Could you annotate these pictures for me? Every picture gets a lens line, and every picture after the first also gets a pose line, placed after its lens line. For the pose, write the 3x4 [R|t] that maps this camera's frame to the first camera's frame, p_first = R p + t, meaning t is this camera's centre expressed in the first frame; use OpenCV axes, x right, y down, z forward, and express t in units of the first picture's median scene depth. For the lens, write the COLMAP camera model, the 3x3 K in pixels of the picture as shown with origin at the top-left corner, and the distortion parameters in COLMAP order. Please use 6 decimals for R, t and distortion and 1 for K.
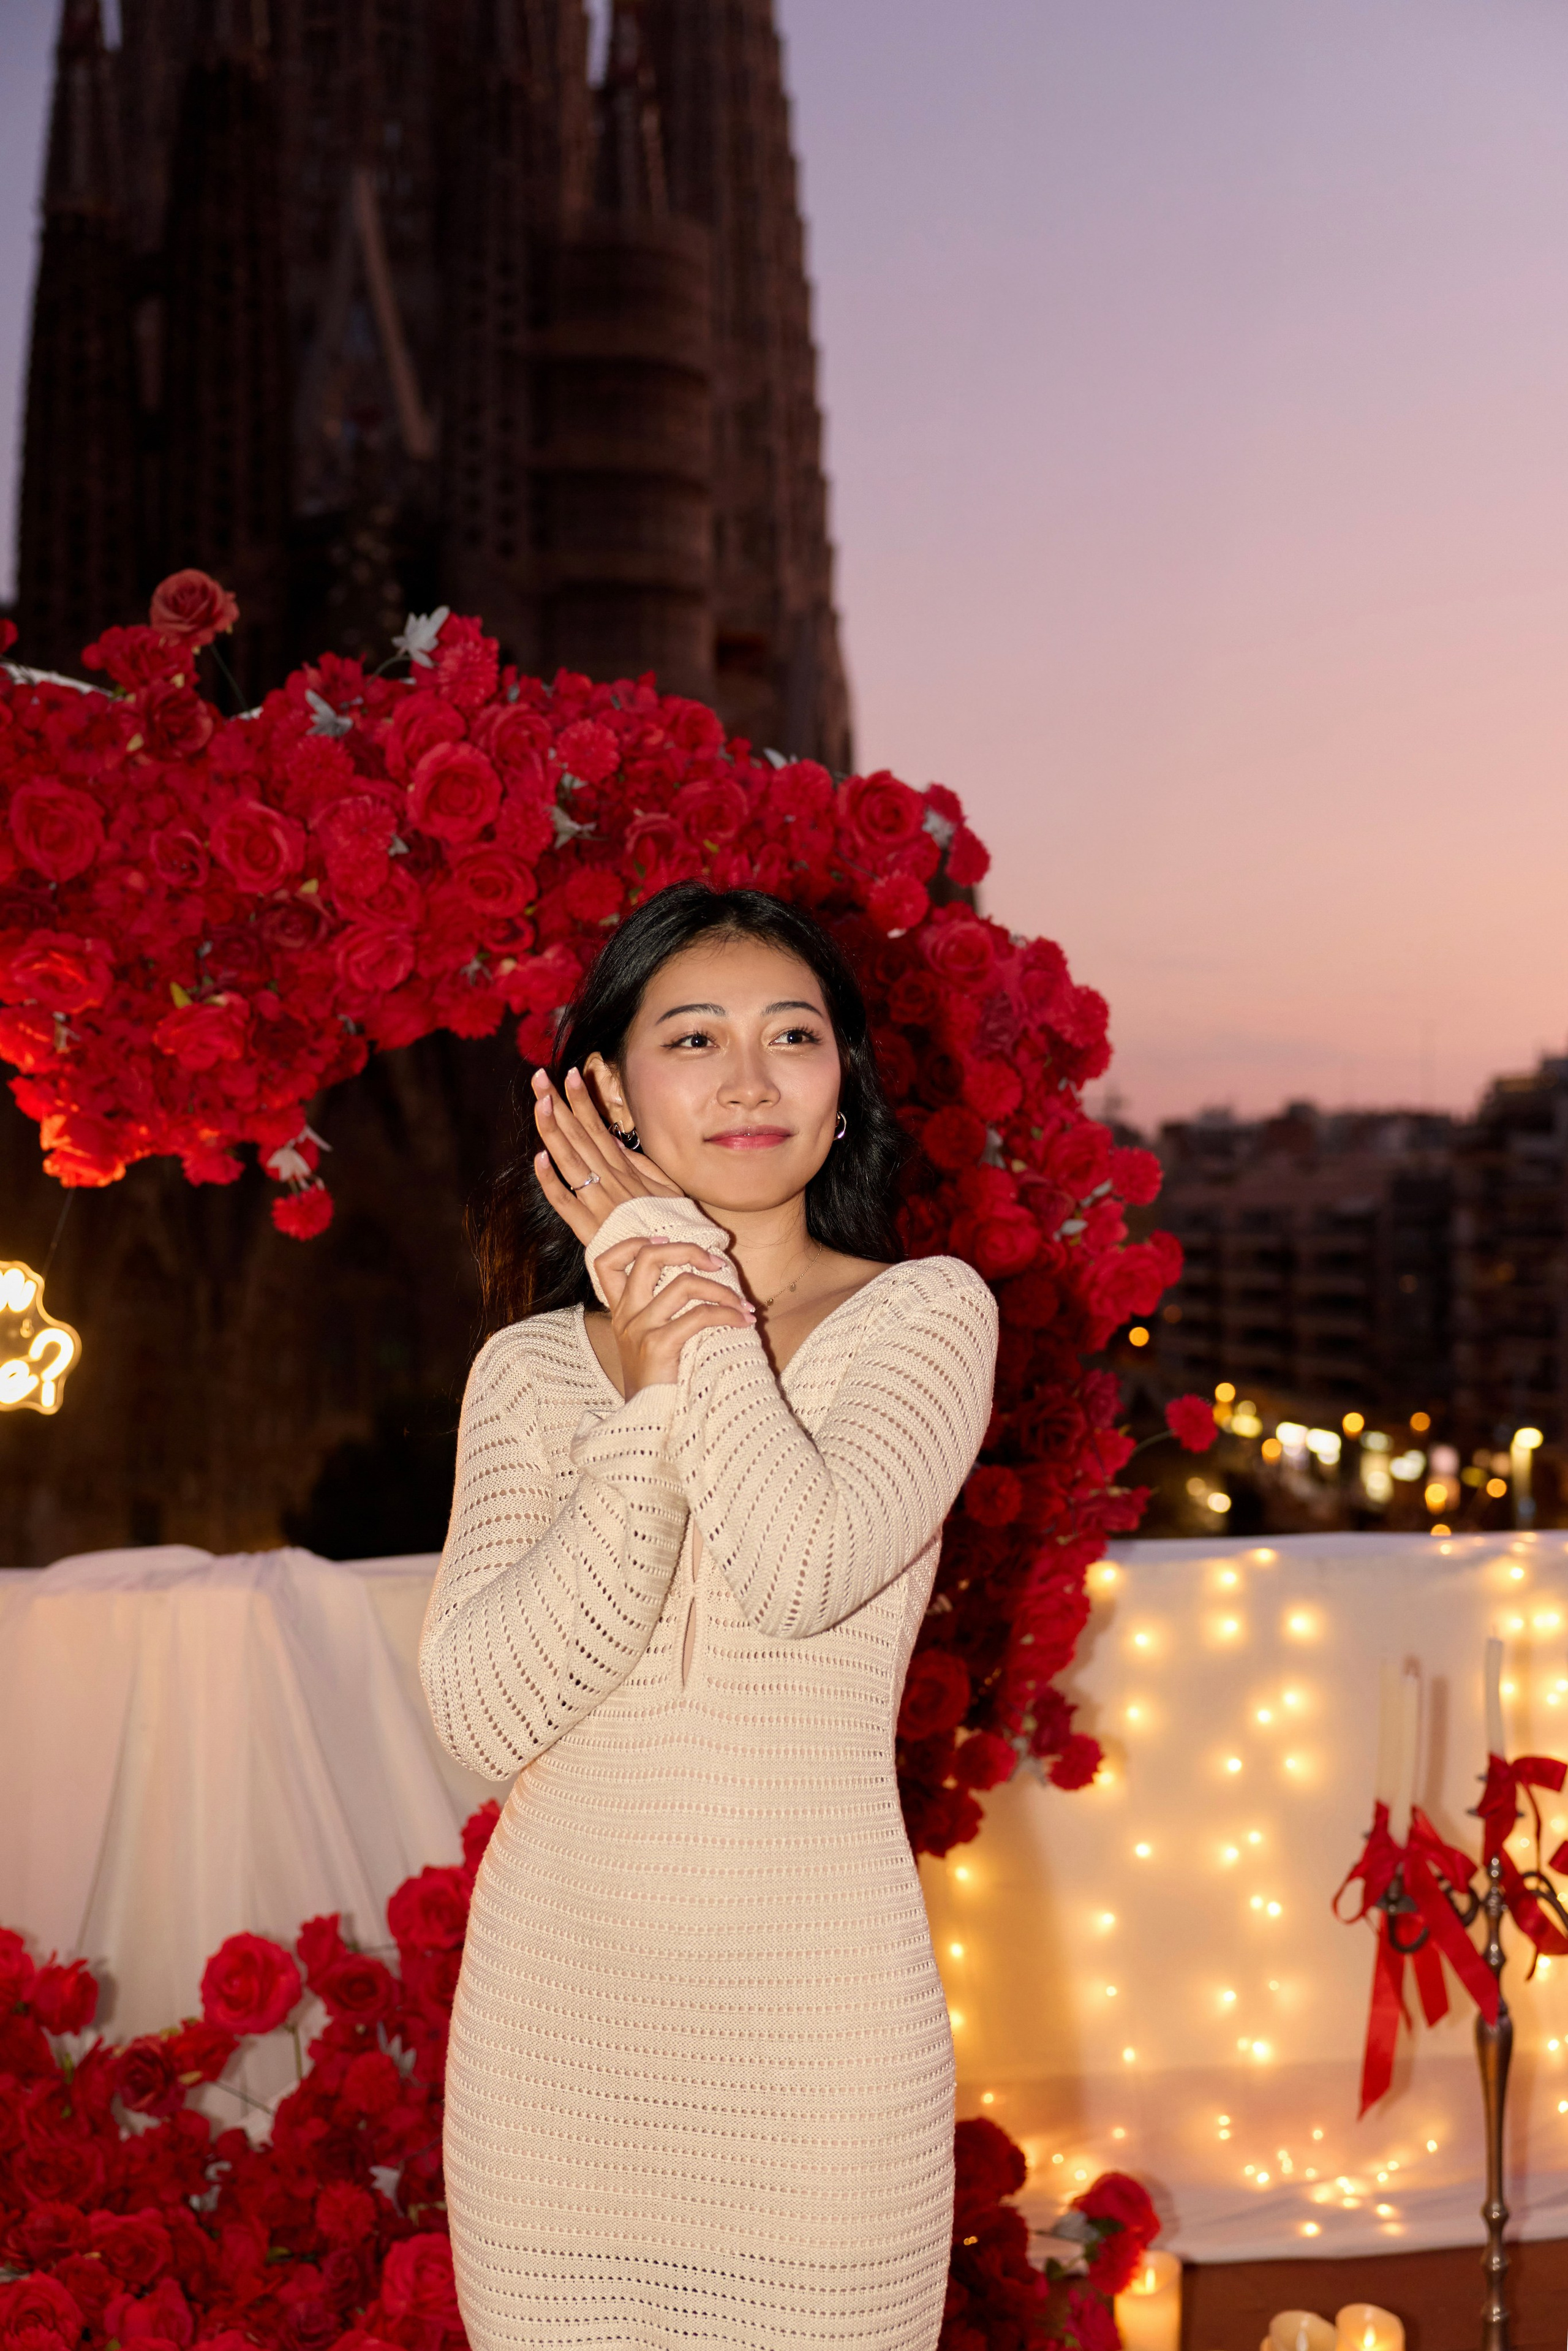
lens RADIAL K [[2686.6, 0, 784.7], [0, 2686.6, 1172.3], [0, 0, 1]] dist [0.021946, 0.000000]
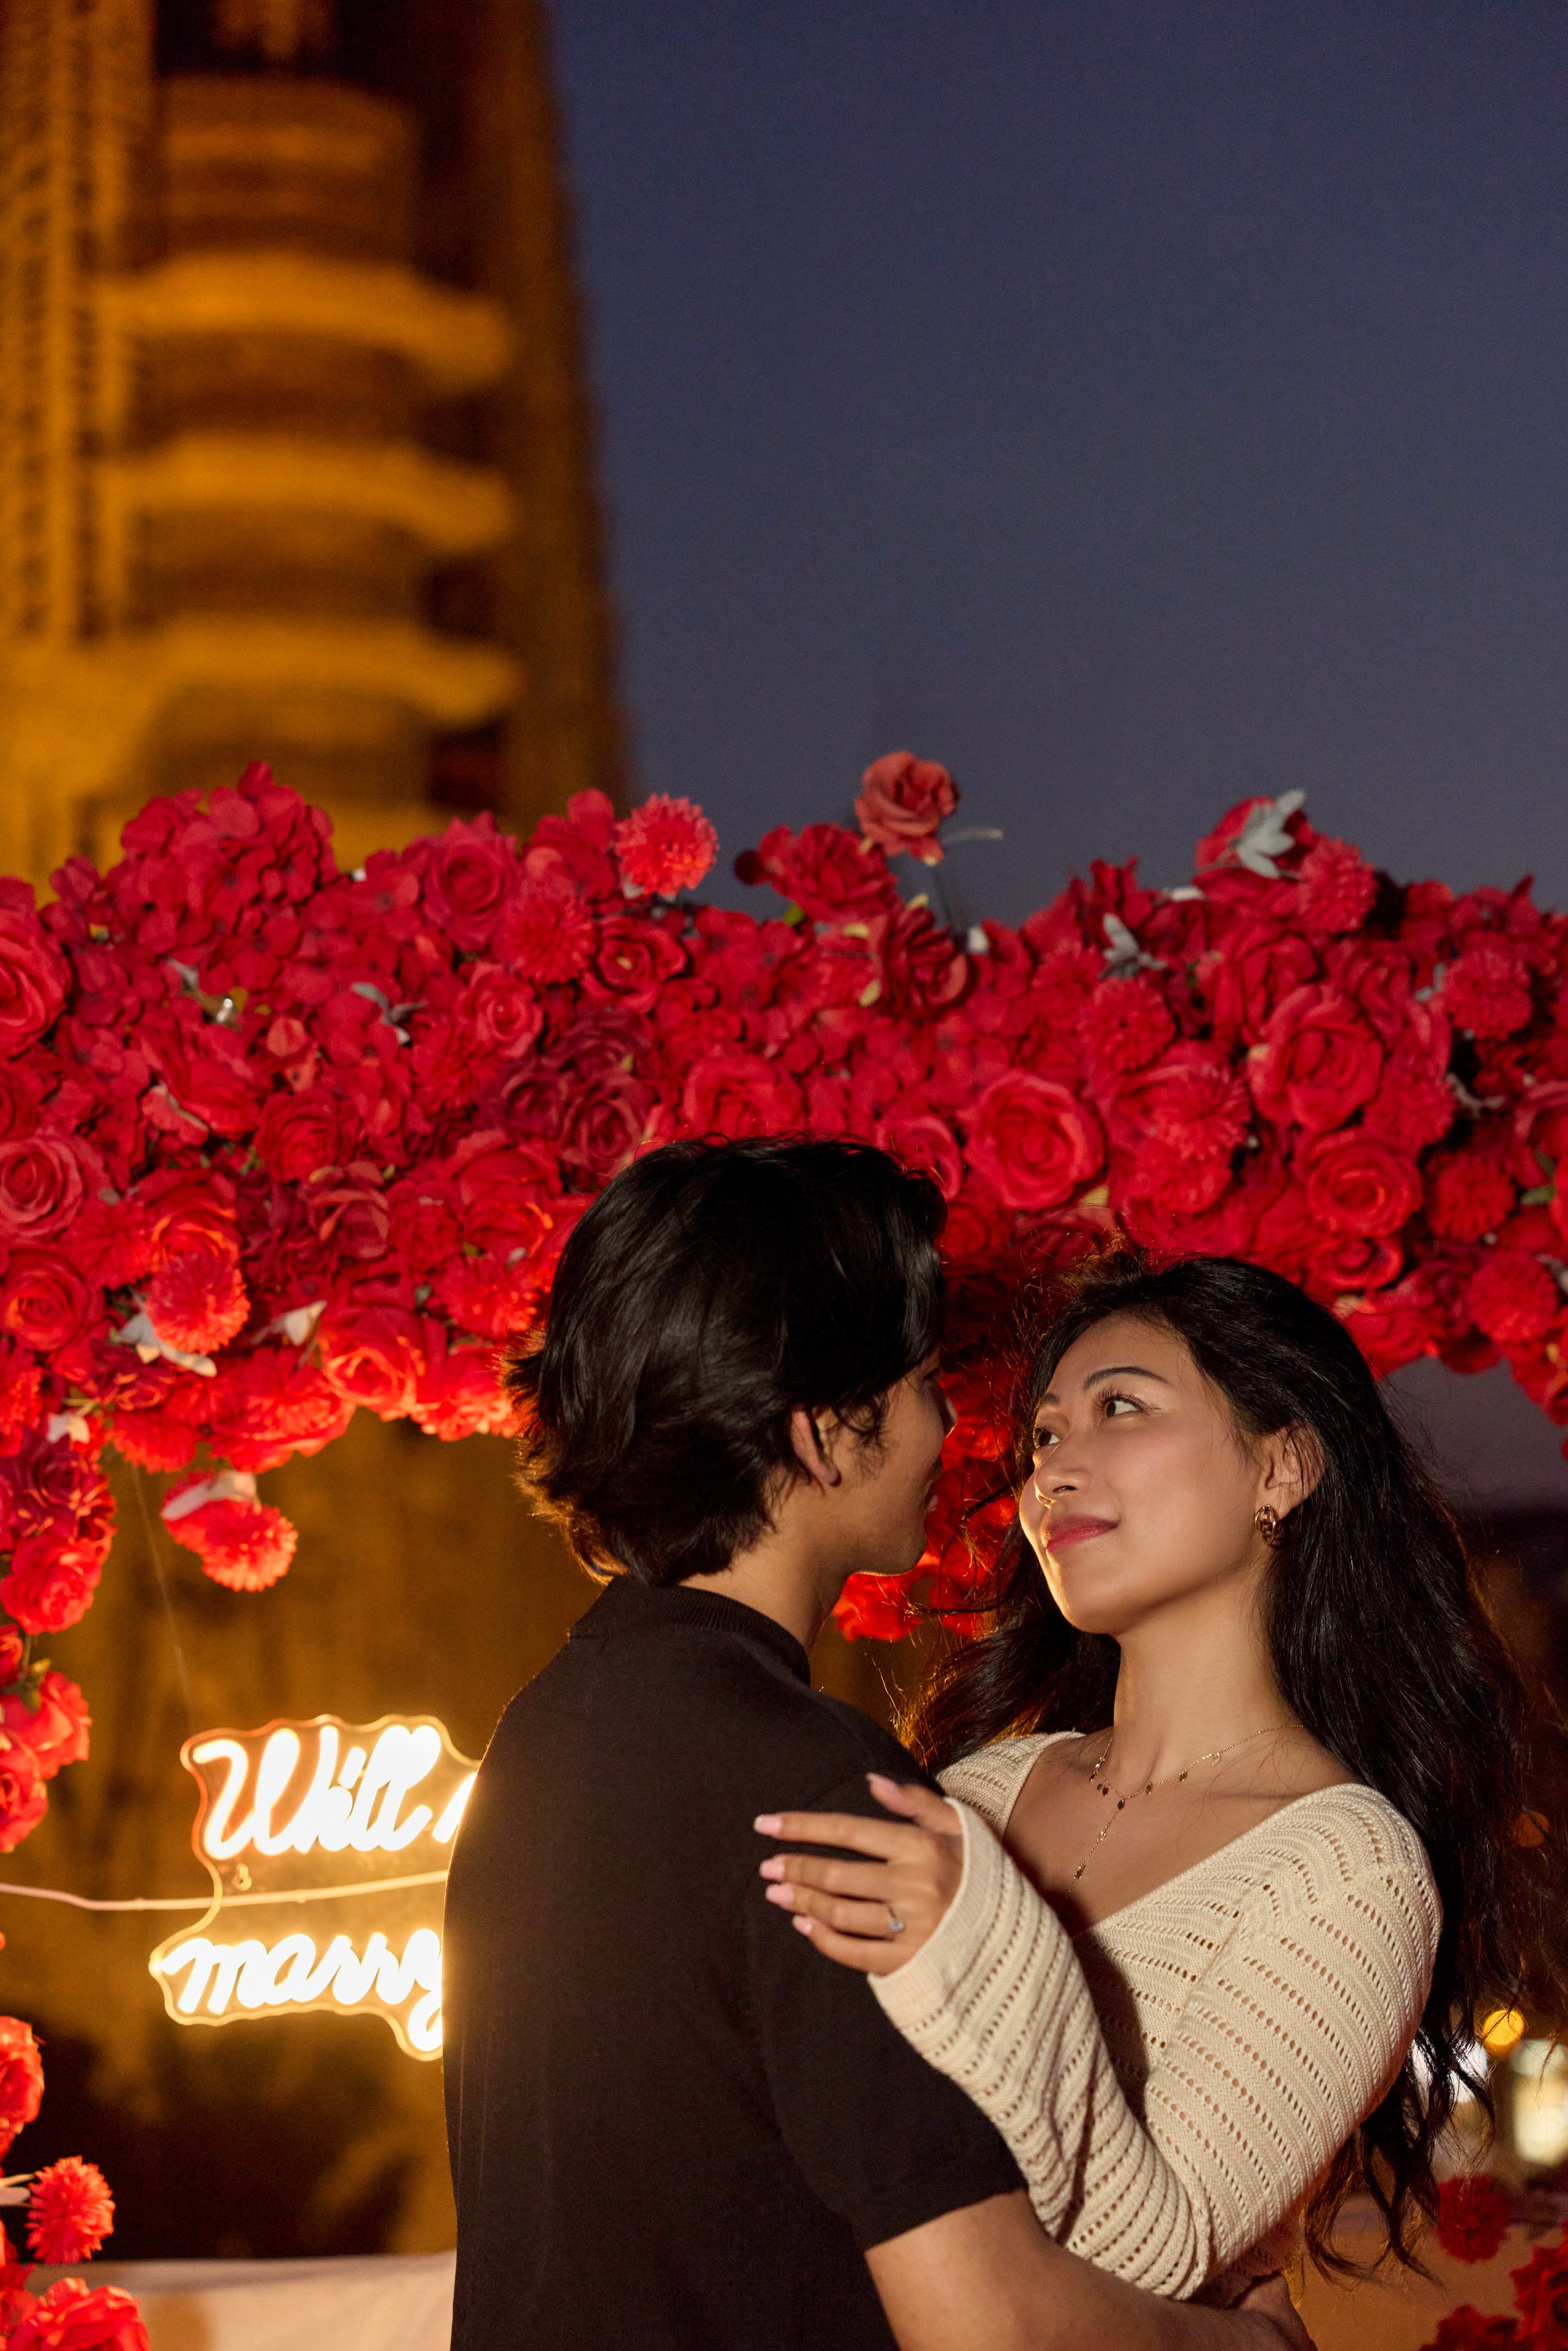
lens RADIAL K [[4414.8, 0, 799.8], [0, 4414.8, 1205.0], [0, 0, 1]] dist [0.135127, 0.000000]
pose [[0.998412, -0.019200, 0.052969, -0.299184], [0.024168, 0.995202, -0.094811, 0.000330], [-0.050895, 0.095940, 0.994085, -0.108357]]
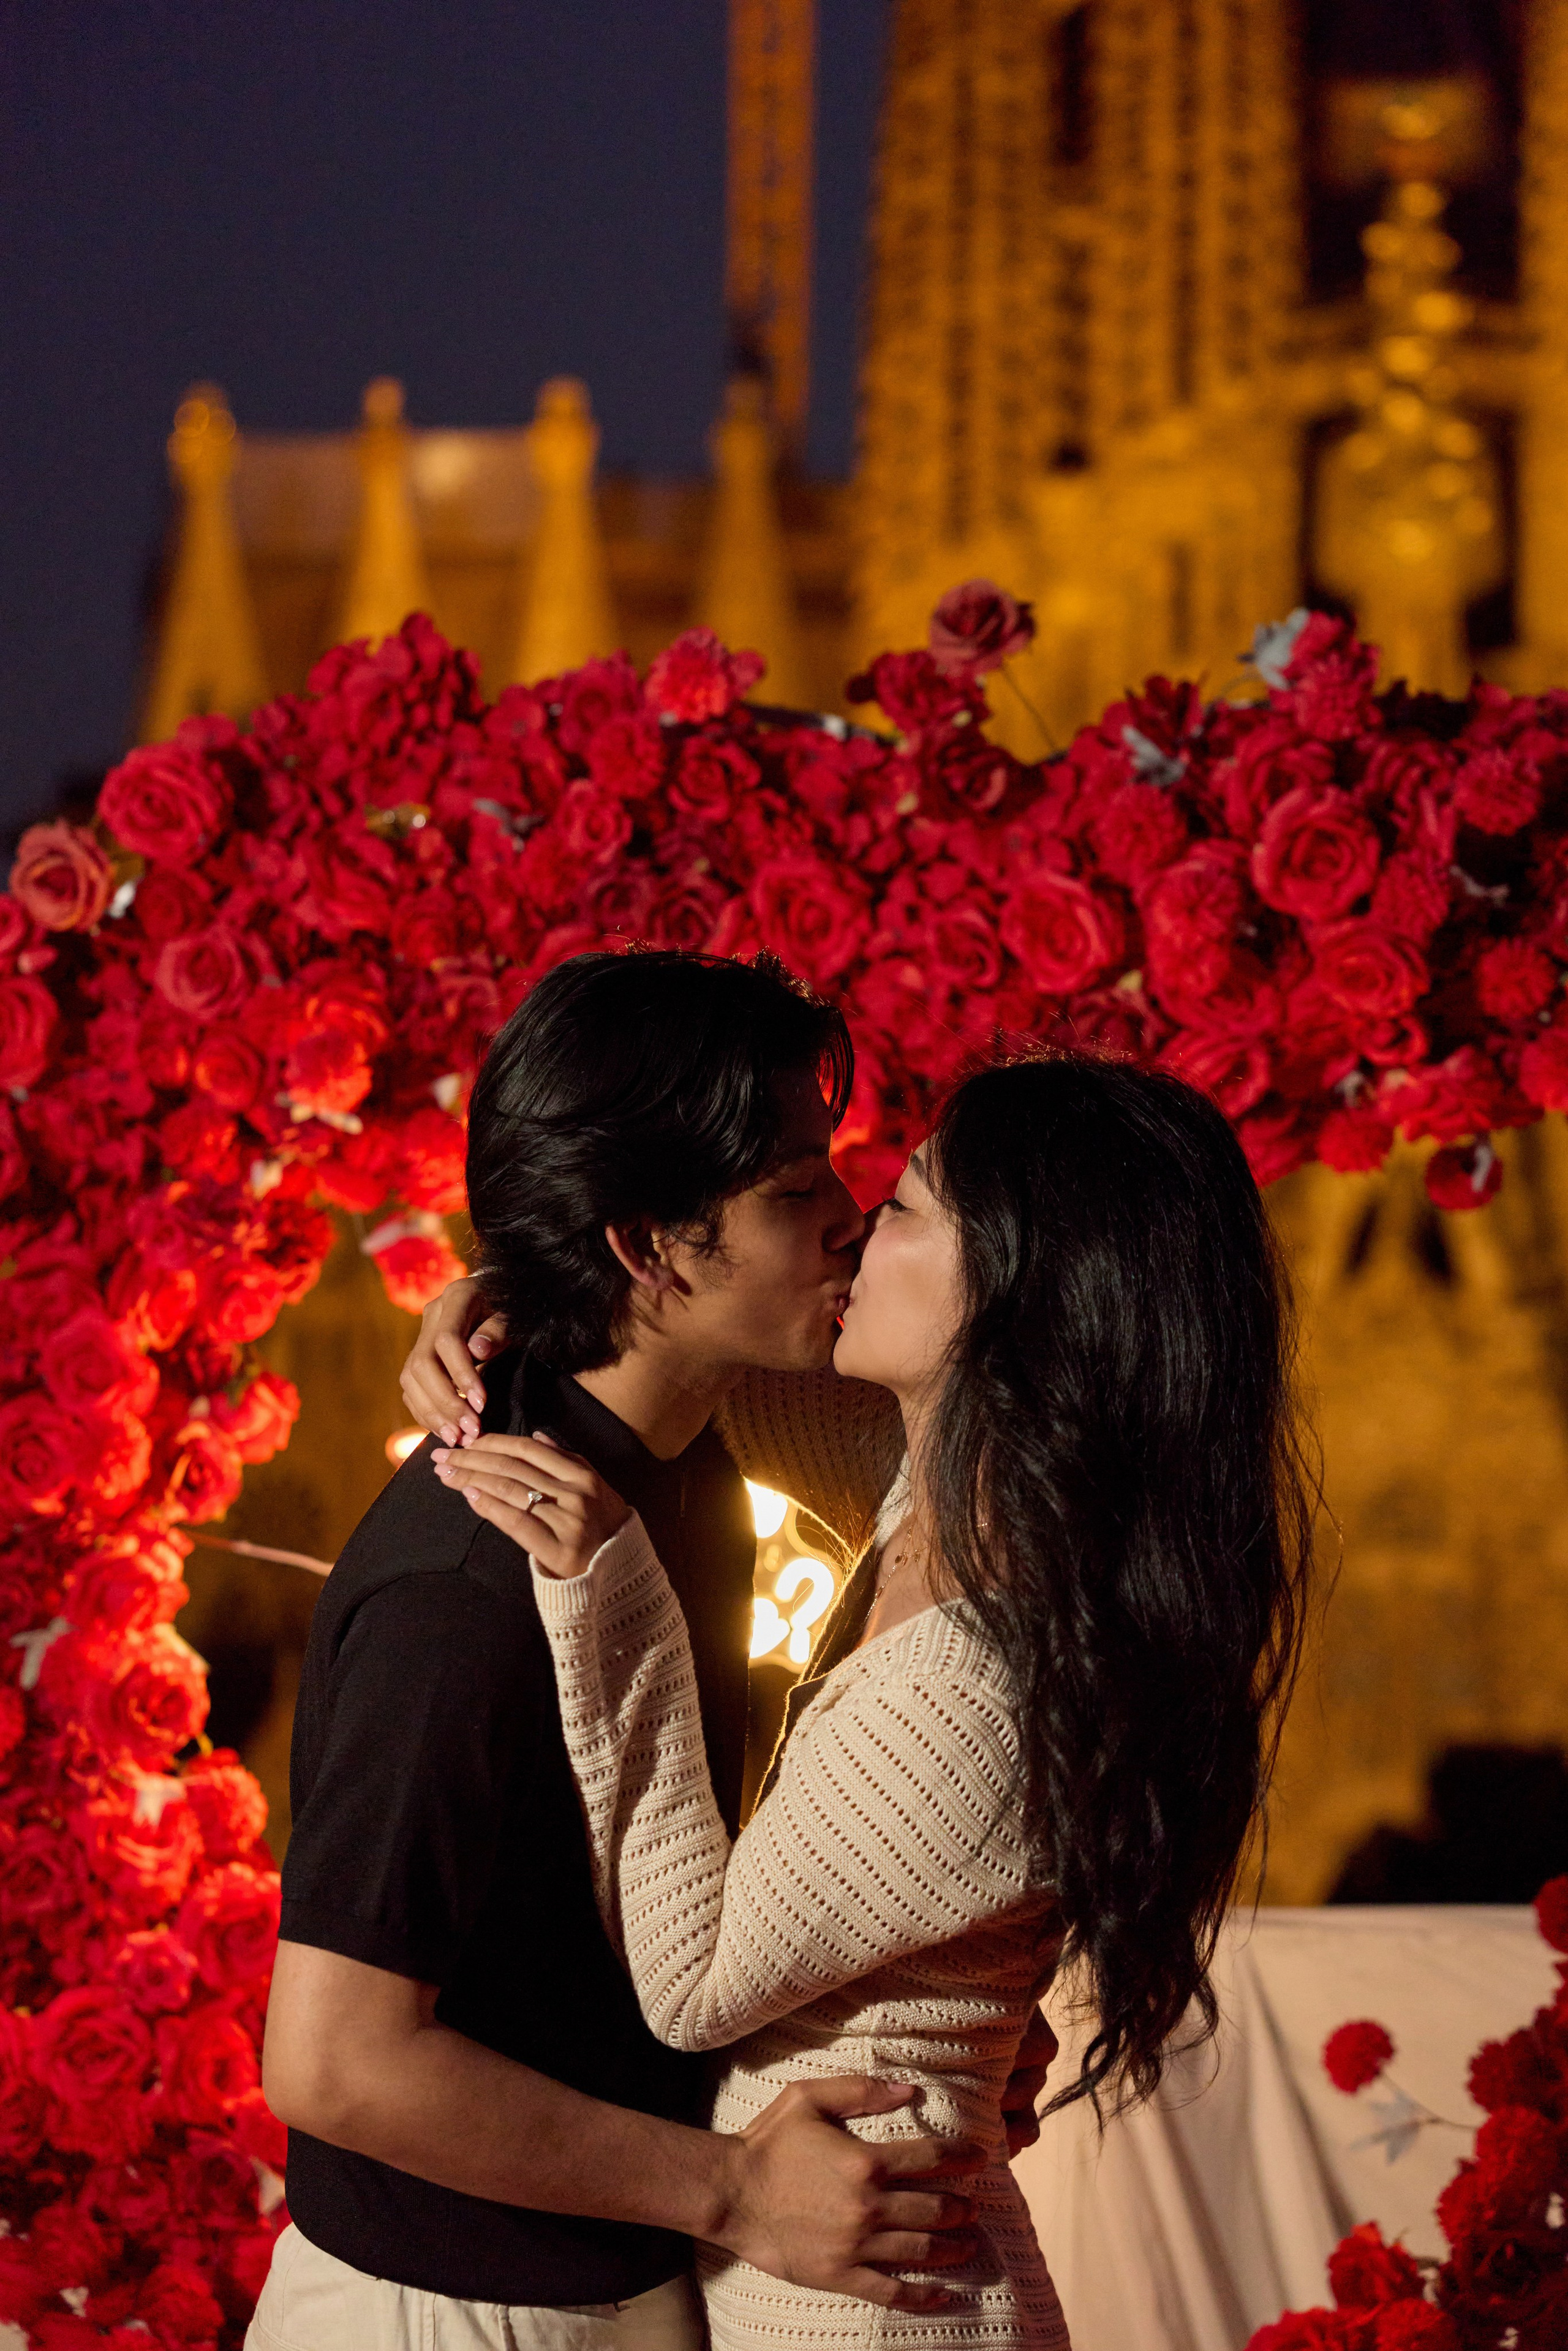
lens RADIAL K [[4414.8, 0, 805.5], [0, 4414.8, 1189.1], [0, 0, 1]] dist [0.135127, 0.000000]
pose [[0.958096, -0.006401, -0.286375, 0.090374], [-0.006303, 0.999037, -0.043417, 0.007365], [0.286377, 0.043403, 0.957133, -0.215071]]
